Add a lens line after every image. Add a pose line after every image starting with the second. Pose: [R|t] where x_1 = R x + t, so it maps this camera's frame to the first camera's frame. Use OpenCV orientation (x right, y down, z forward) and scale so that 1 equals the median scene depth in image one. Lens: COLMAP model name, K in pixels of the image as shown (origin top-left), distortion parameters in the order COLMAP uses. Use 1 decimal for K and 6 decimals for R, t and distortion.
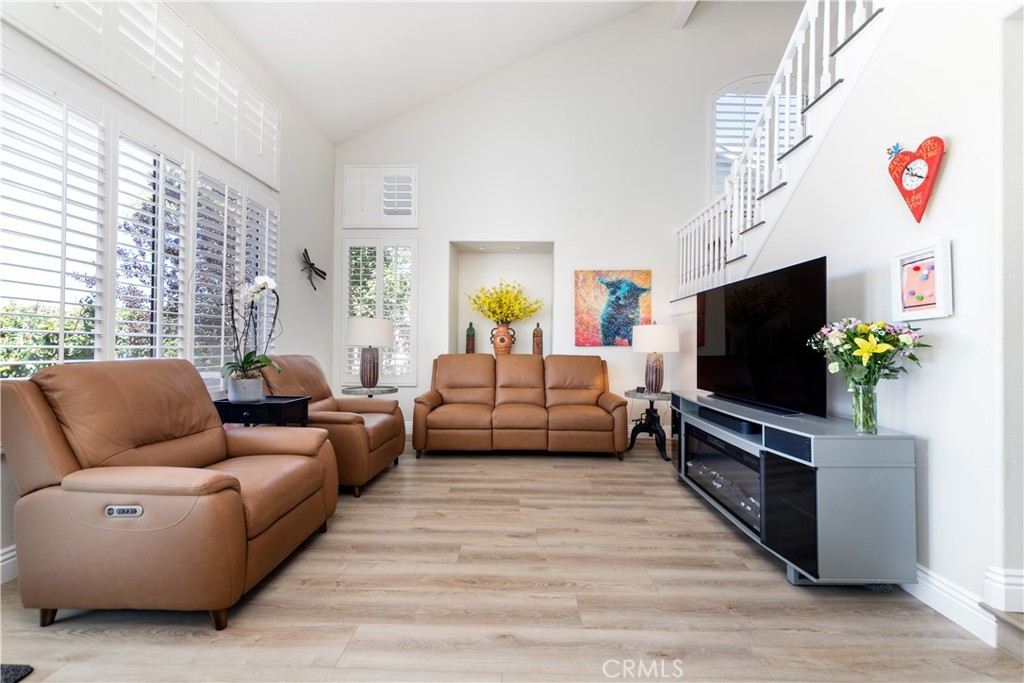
lens RADIAL K [[397.9, 0, 520.0], [0, 397.9, 344.1], [0, 0, 1]] dist [-0.005711, -0.000016]
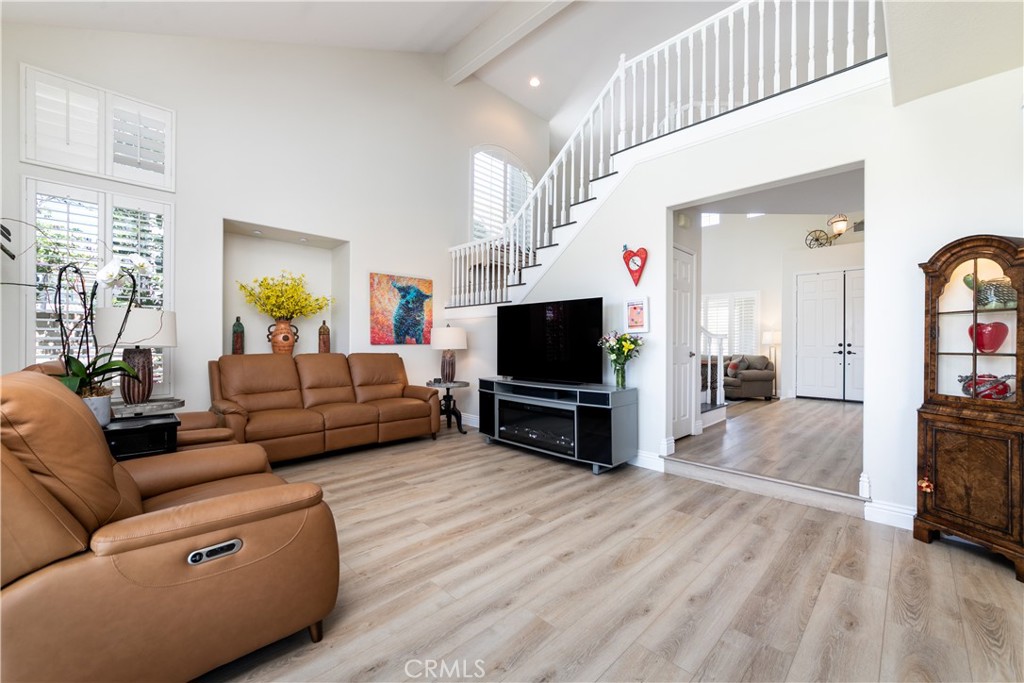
lens RADIAL K [[397.9, 0, 513.7], [0, 397.9, 344.3], [0, 0, 1]] dist [-0.005711, -0.000016]
pose [[0.701573, -0.004741, 0.712582, -0.668646], [-0.002891, 0.999951, 0.009500, -0.012912], [-0.712591, -0.008725, 0.701525, -0.014701]]
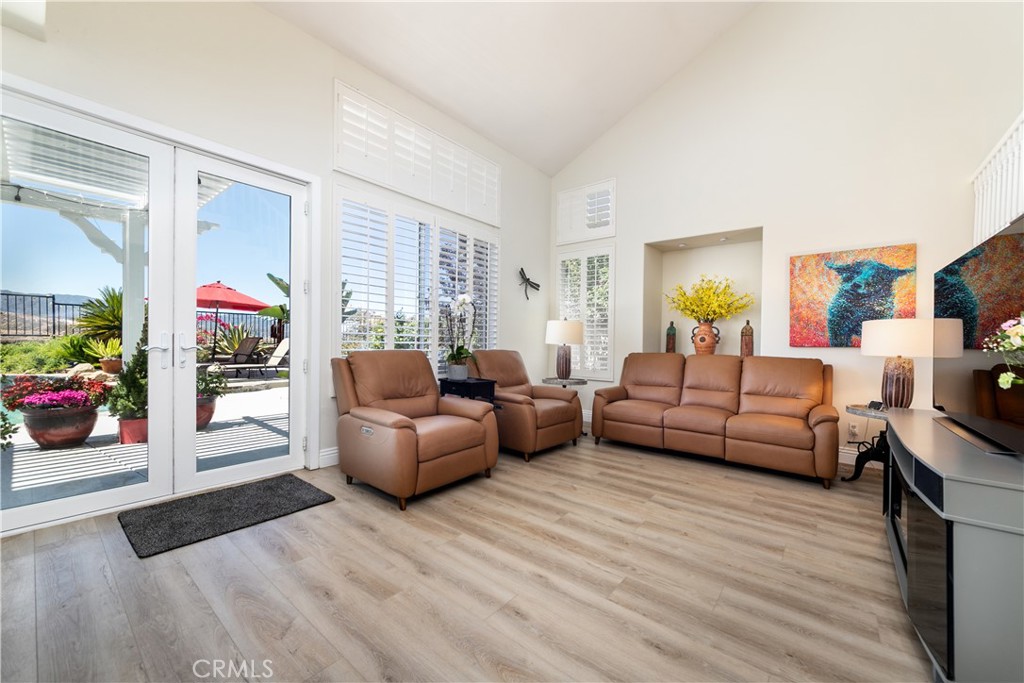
lens RADIAL K [[397.9, 0, 526.7], [0, 397.9, 343.6], [0, 0, 1]] dist [-0.005711, -0.000016]
pose [[0.792039, 0.009167, -0.610402, 0.403950], [-0.009081, 0.999954, 0.003234, 0.001879], [0.610403, 0.002982, 0.792085, -0.010161]]
